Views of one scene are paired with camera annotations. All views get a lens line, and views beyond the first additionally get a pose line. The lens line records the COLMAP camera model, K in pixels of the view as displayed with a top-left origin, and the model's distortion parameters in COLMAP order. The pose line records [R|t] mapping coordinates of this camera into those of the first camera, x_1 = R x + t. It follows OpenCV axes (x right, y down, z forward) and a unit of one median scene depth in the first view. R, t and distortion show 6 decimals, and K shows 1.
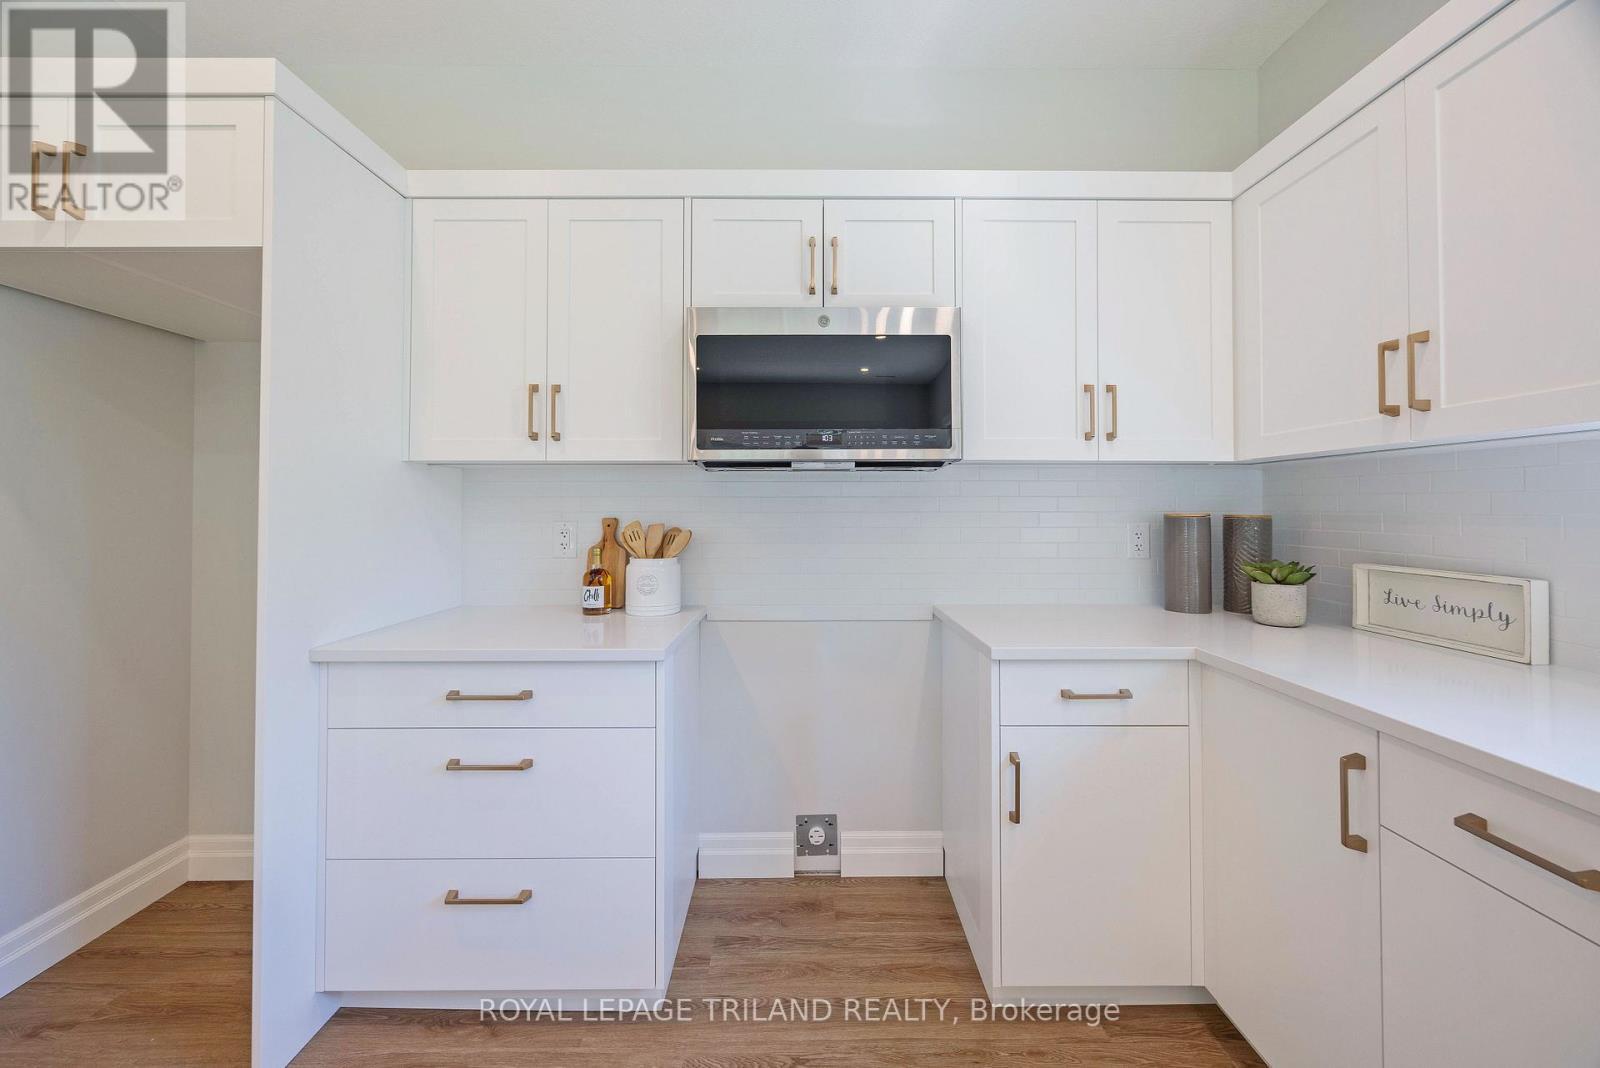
lens RADIAL K [[615.4, 0, 806.4], [0, 615.4, 494.3], [0, 0, 1]] dist [-0.001487, -0.000496]
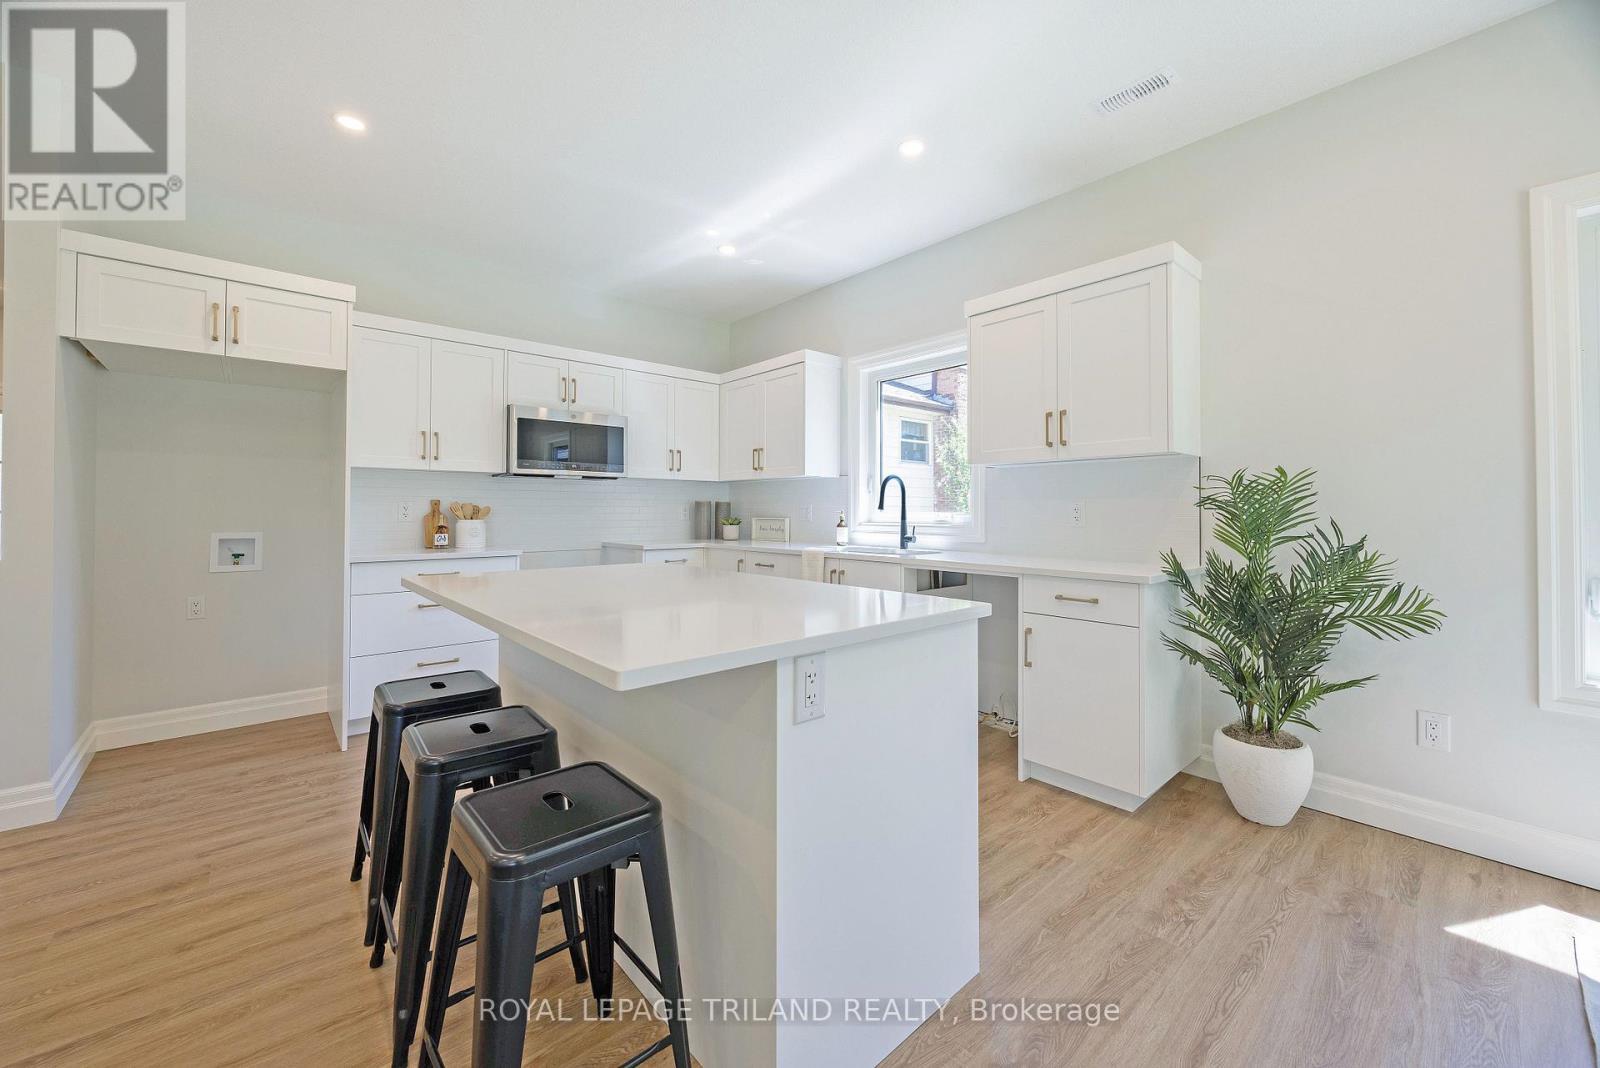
lens RADIAL K [[615.4, 0, 805.2], [0, 615.4, 499.2], [0, 0, 1]] dist [-0.001487, -0.000496]
pose [[0.746717, 0.014280, 0.664989, -0.826138], [-0.014677, 0.999880, -0.004992, 0.033646], [-0.664980, -0.006032, 0.746837, -1.287219]]
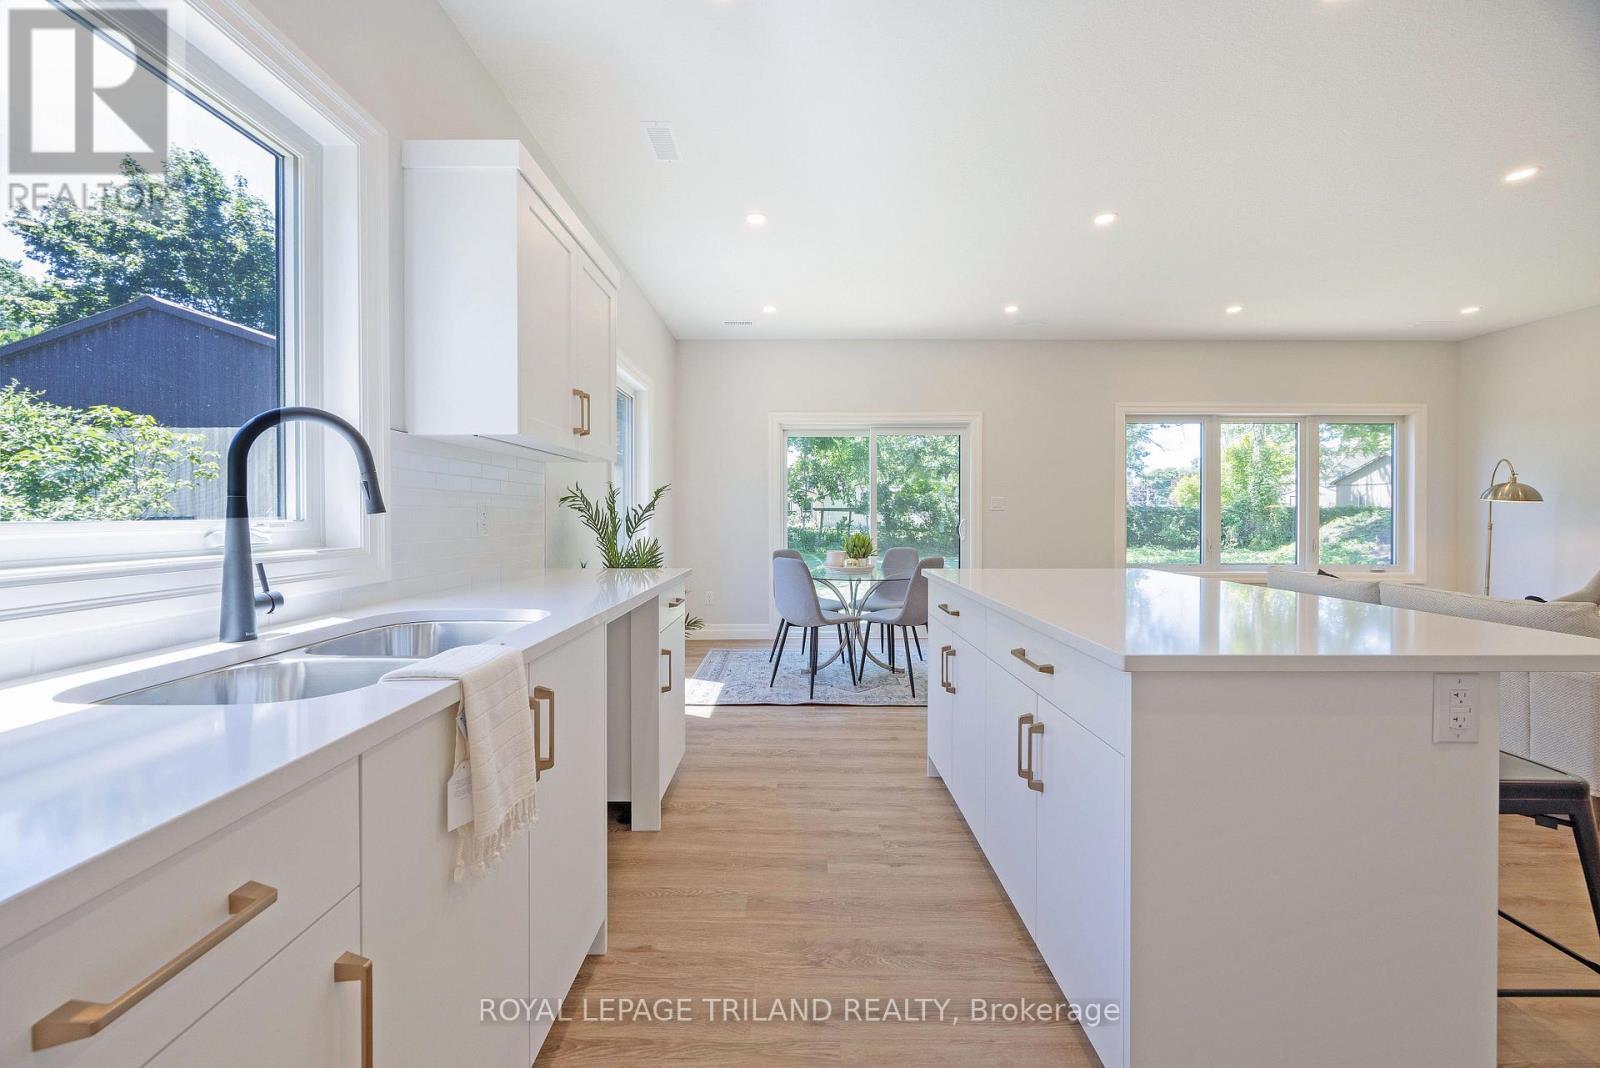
lens RADIAL K [[615.4, 0, 808.4], [0, 615.4, 529.9], [0, 0, 1]] dist [-0.001487, -0.000496]
pose [[-0.999952, 0.000766, -0.009799, 0.269116], [0.000739, 0.999996, 0.002752, 0.073766], [0.009801, 0.002744, -0.999948, 0.759071]]
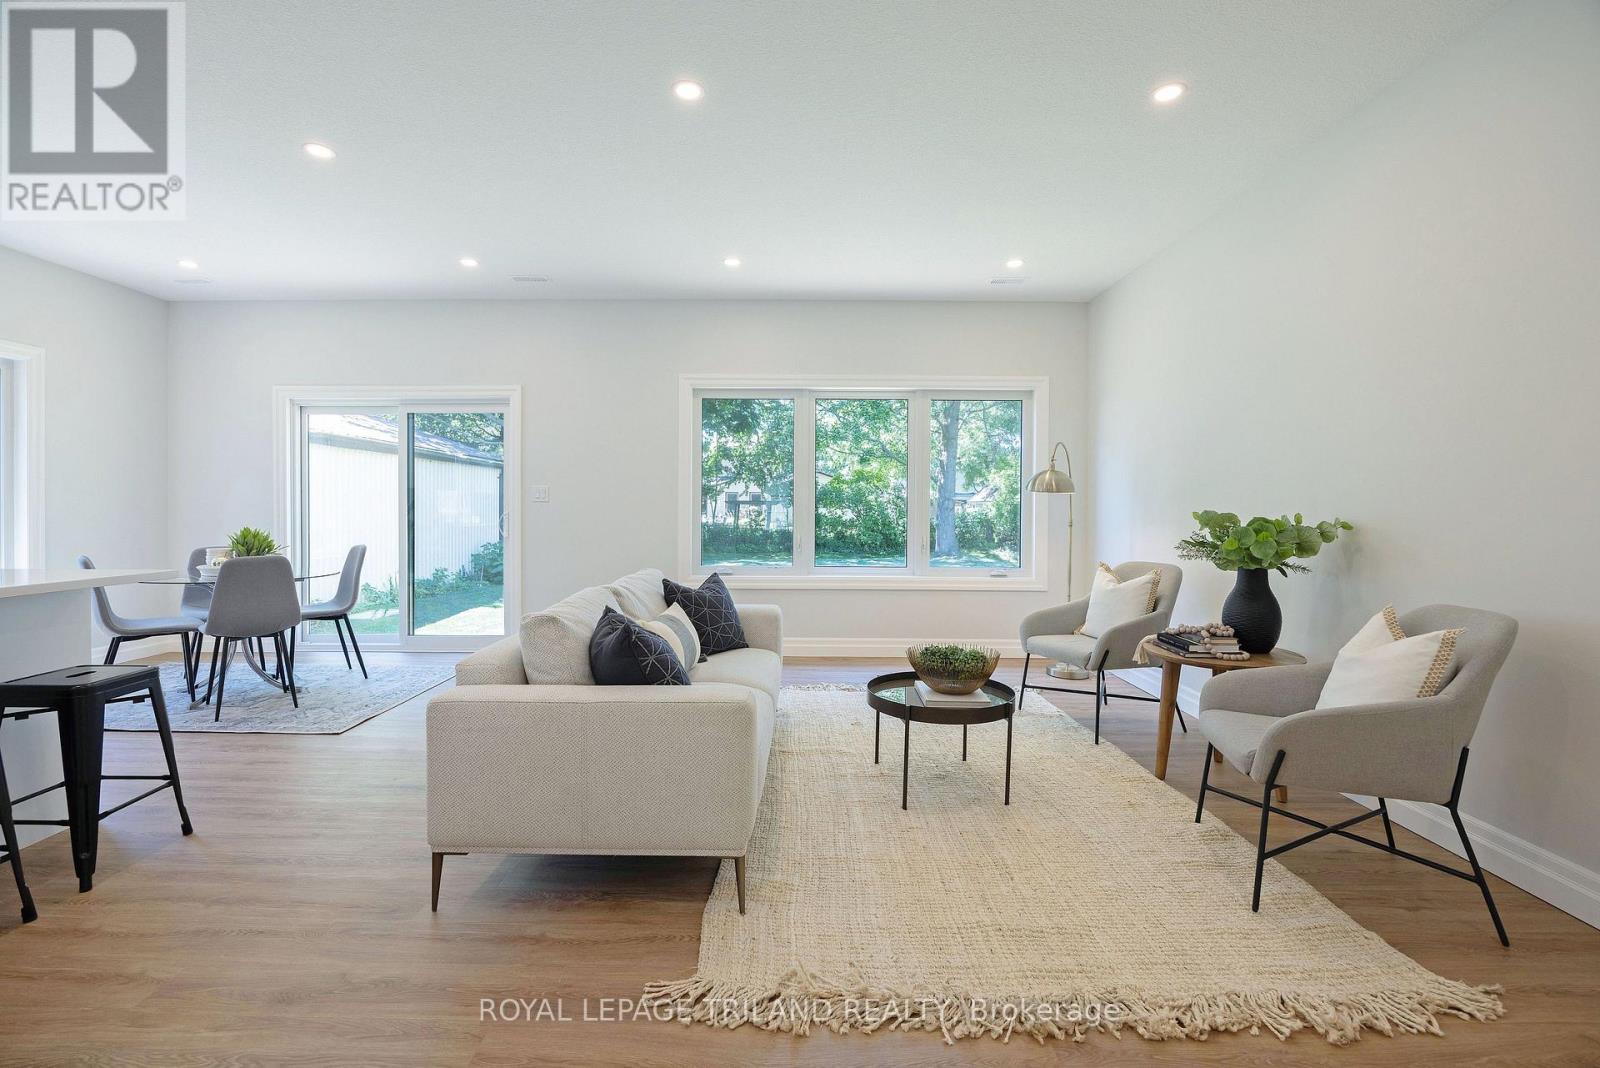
lens RADIAL K [[714.8, 0, 800.5], [0, 714.8, 533.4], [0, 0, 1]] dist [-0.006260, -0.000105]
pose [[-0.999865, -0.003050, 0.016128, -1.979433], [-0.002851, 0.999920, 0.012360, 0.073907], [-0.016164, 0.012313, -0.999794, 0.685838]]
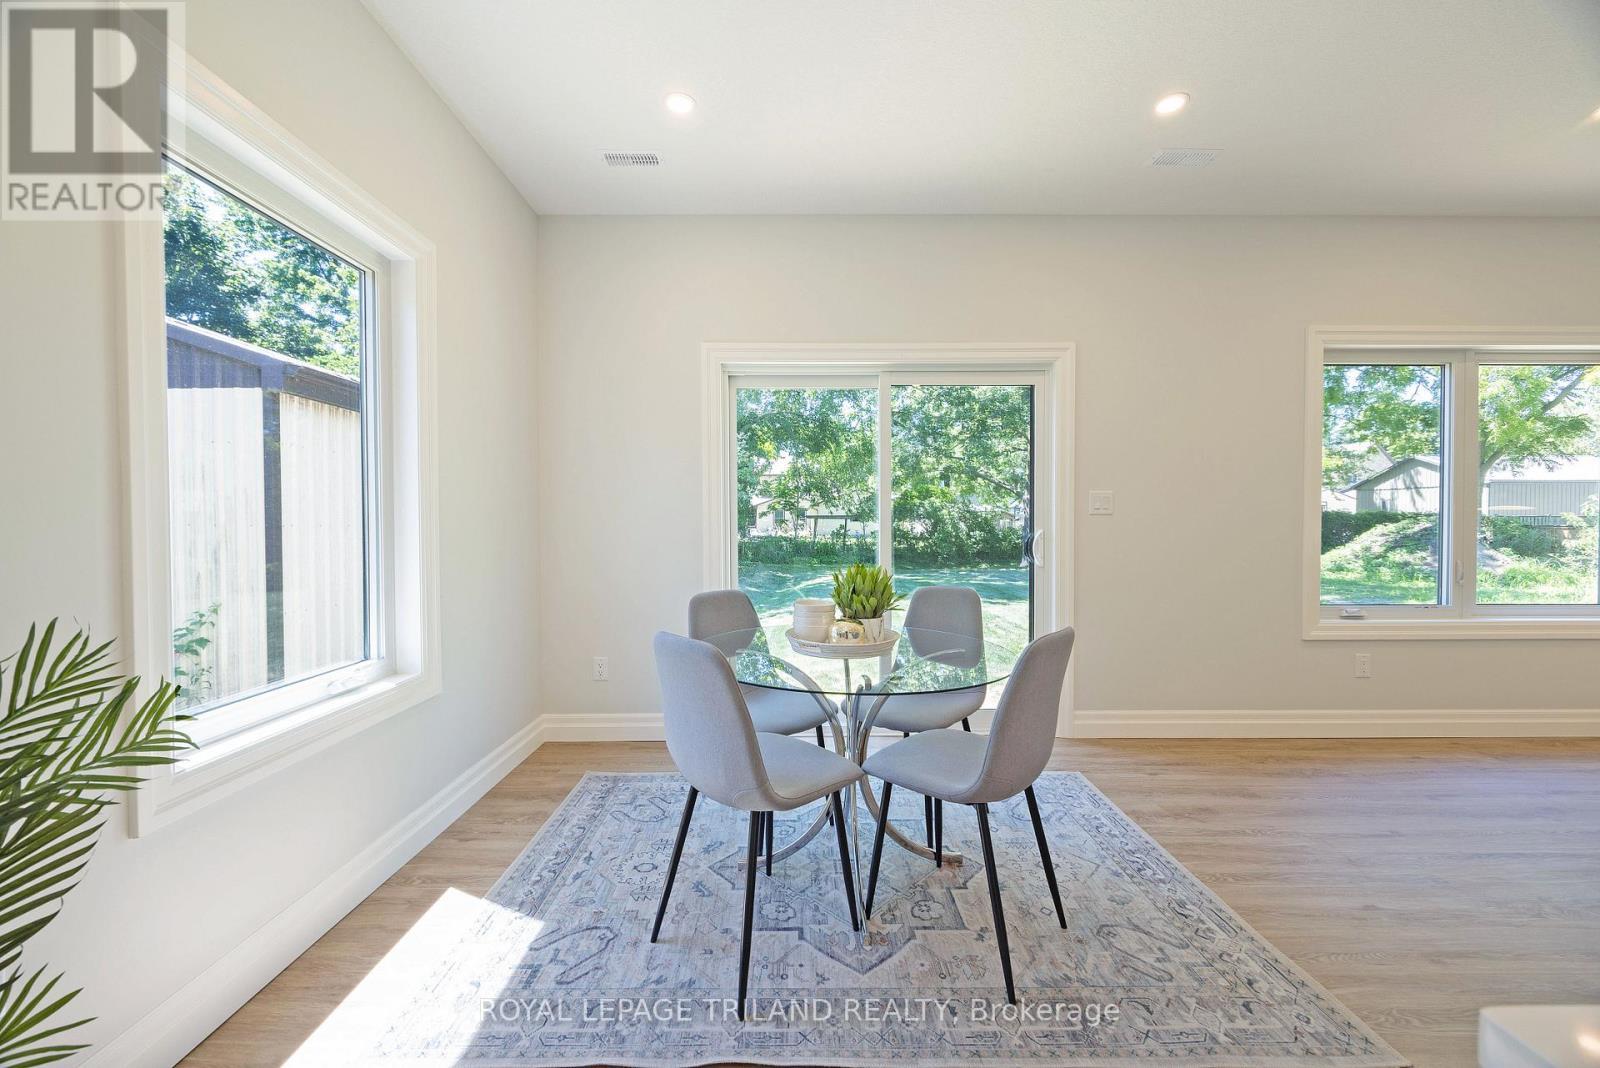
lens RADIAL K [[607.4, 0, 802.4], [0, 607.4, 539.7], [0, 0, 1]] dist [-0.001774, -0.000034]
pose [[-0.999973, 0.003407, -0.006449, 0.157213], [0.003372, 0.999979, 0.005464, 0.043150], [0.006467, 0.005442, -0.999964, -0.642865]]
